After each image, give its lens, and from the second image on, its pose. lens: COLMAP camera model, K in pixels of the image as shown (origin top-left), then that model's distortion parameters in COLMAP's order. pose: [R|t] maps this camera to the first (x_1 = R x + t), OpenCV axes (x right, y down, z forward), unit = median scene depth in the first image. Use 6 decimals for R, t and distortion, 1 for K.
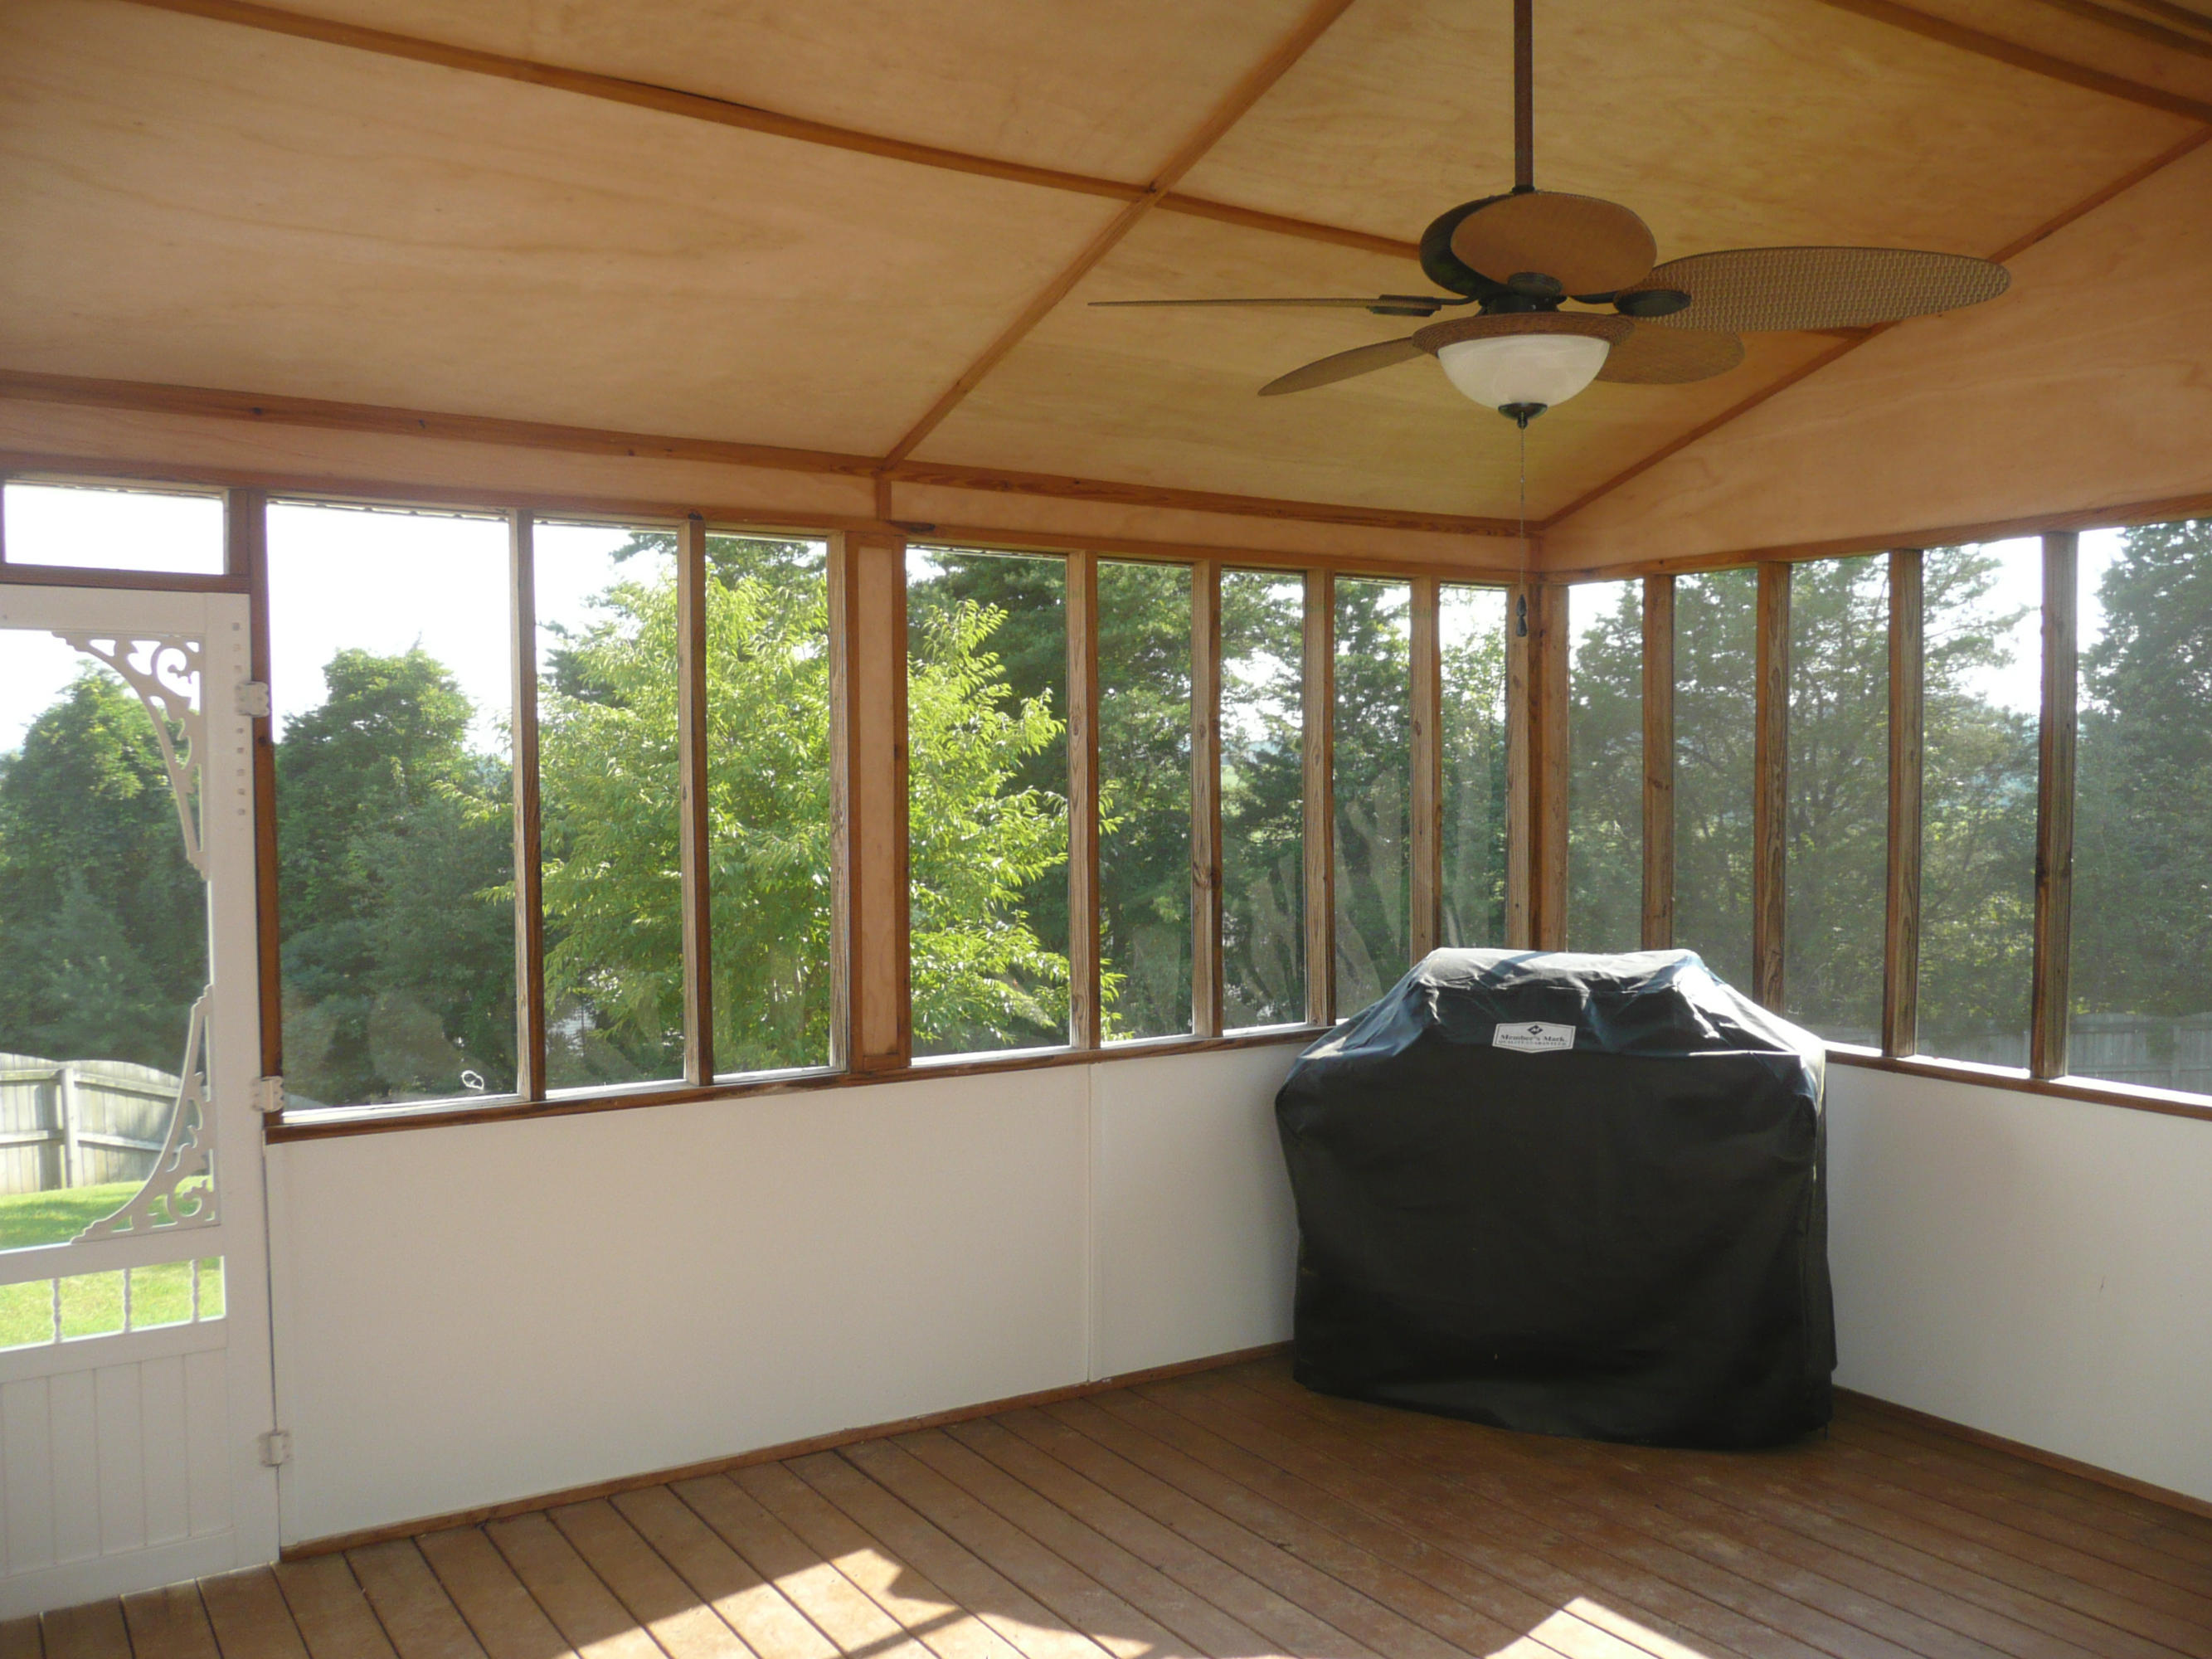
lens RADIAL K [[1872.5, 0, 1106.0], [0, 1872.5, 829.5], [0, 0, 1]] dist [-0.015016, 0.008567]
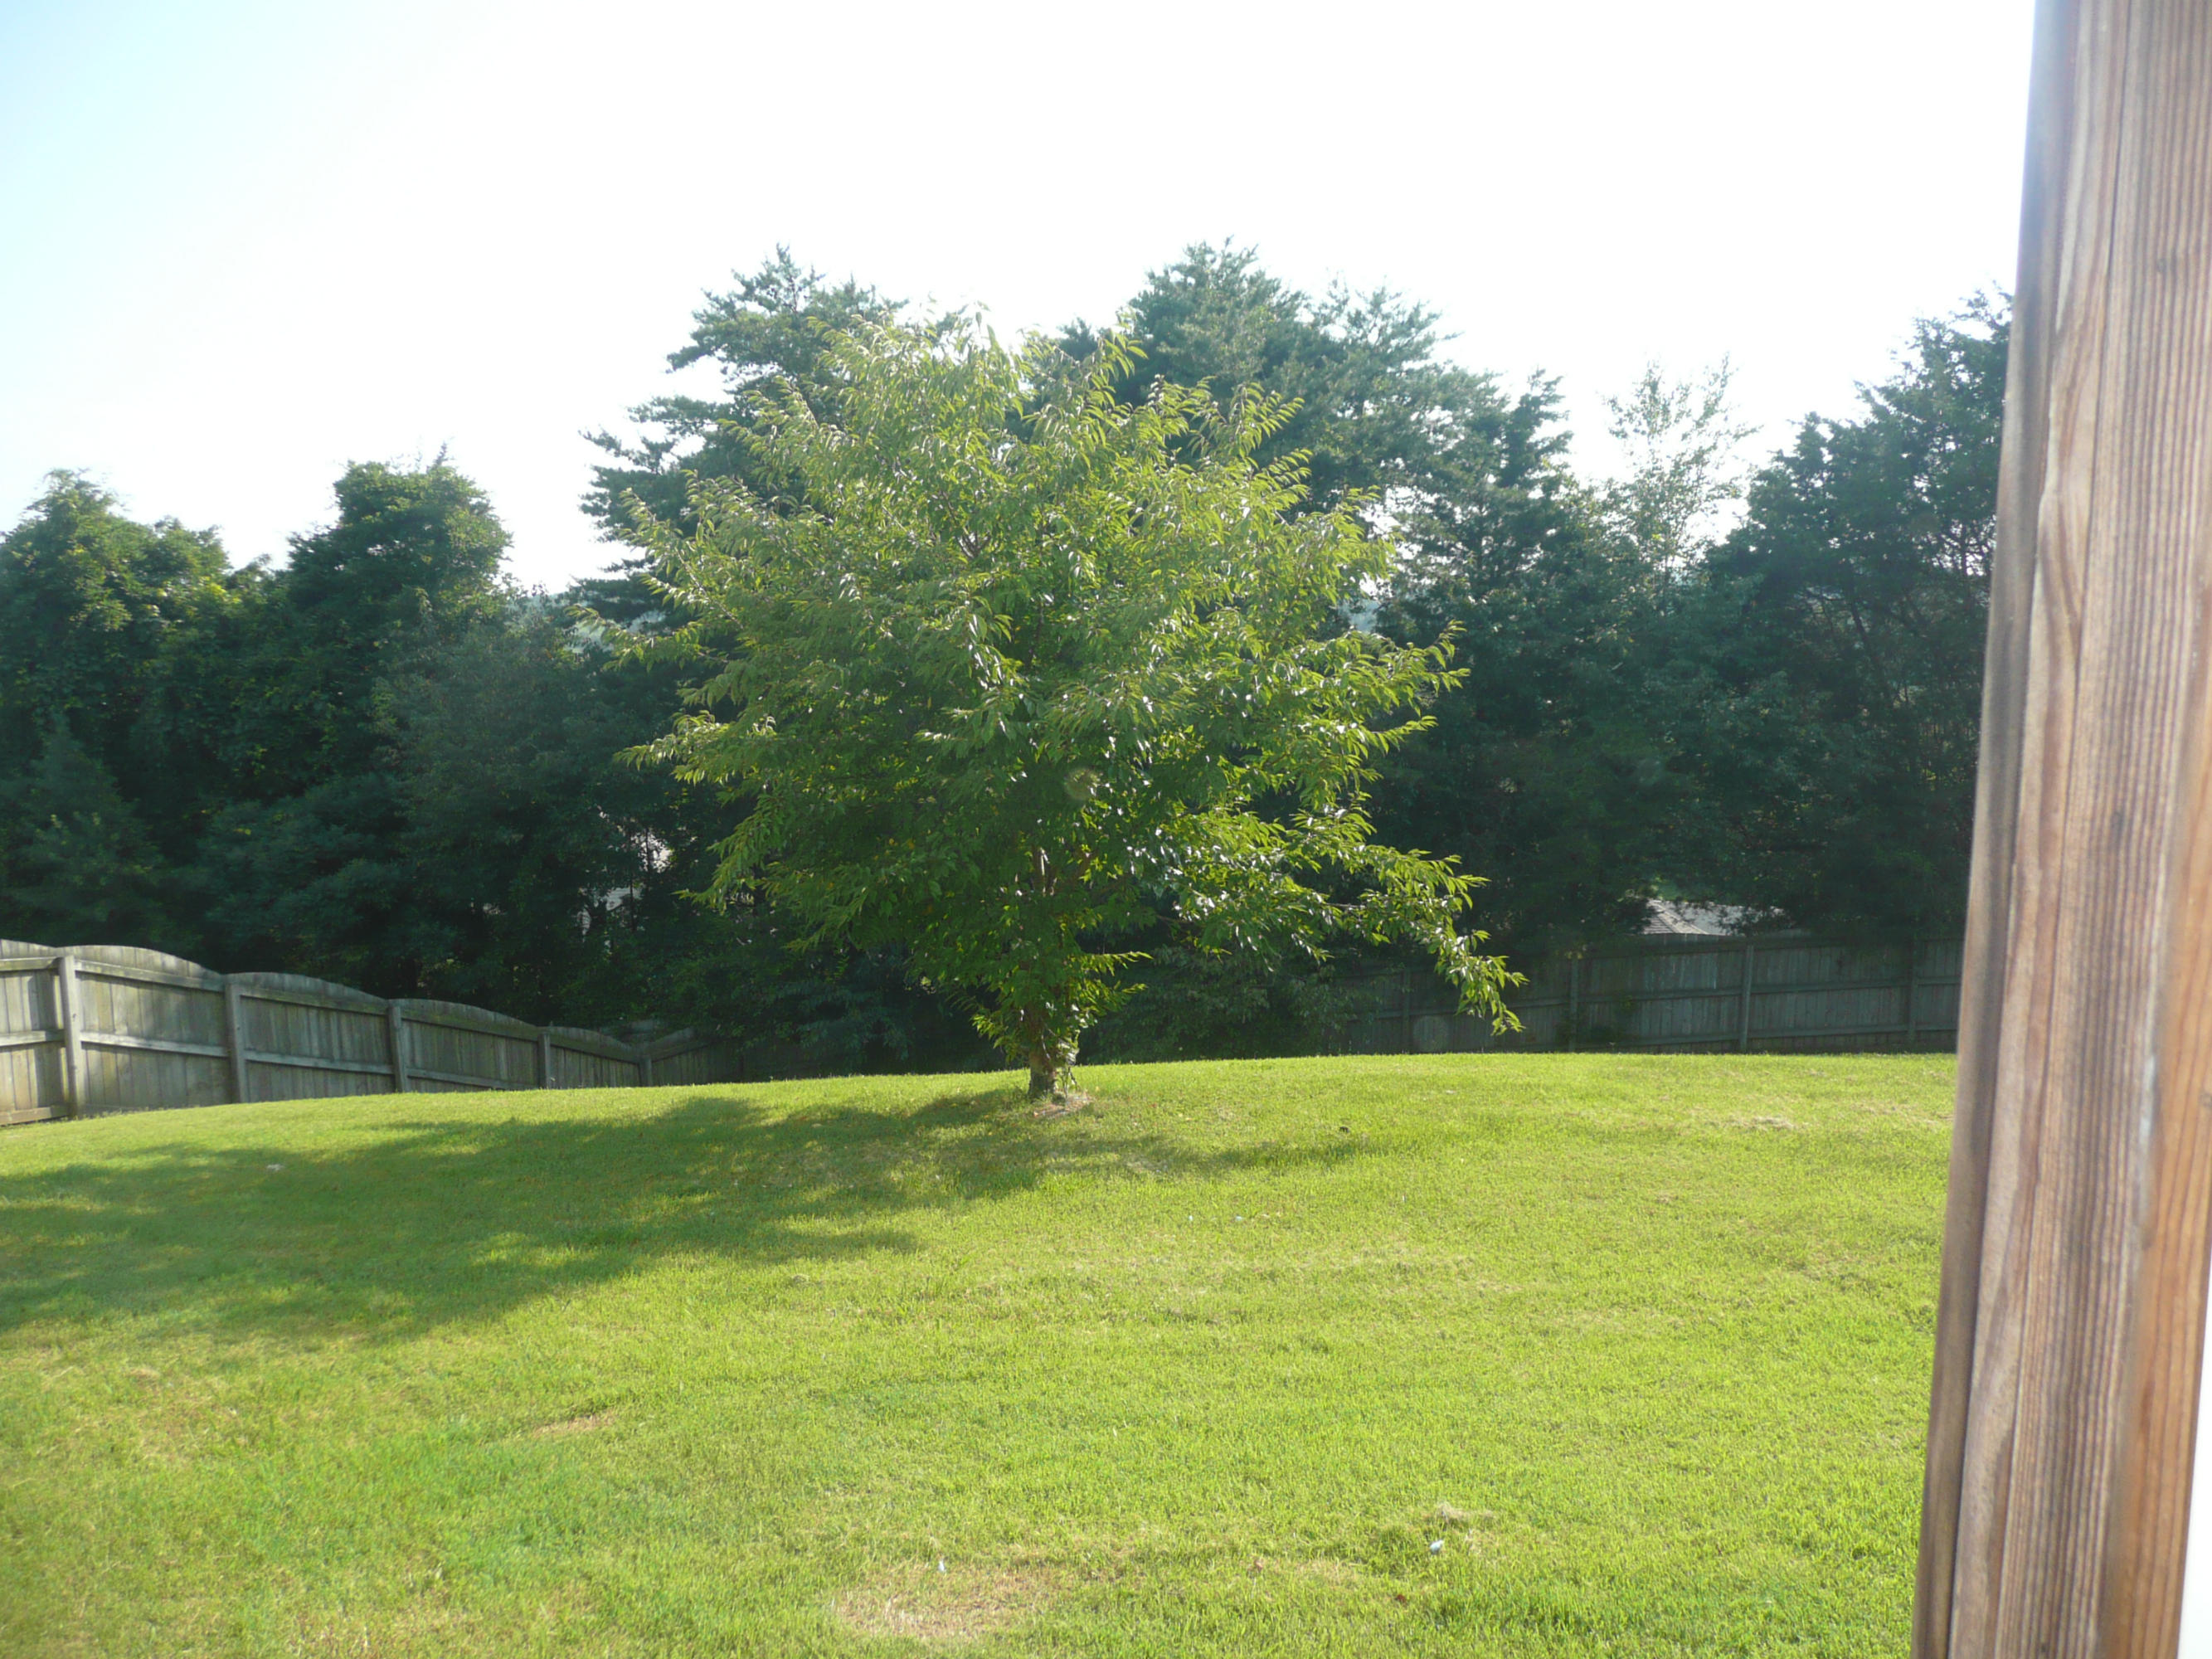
lens RADIAL K [[1872.5, 0, 1106.0], [0, 1872.5, 829.5], [0, 0, 1]] dist [-0.015016, 0.008567]
pose [[0.999740, 0.016084, 0.016170, -0.073877], [-0.017279, 0.996904, 0.076710, 0.001320], [-0.014886, -0.076970, 0.996922, 0.116281]]
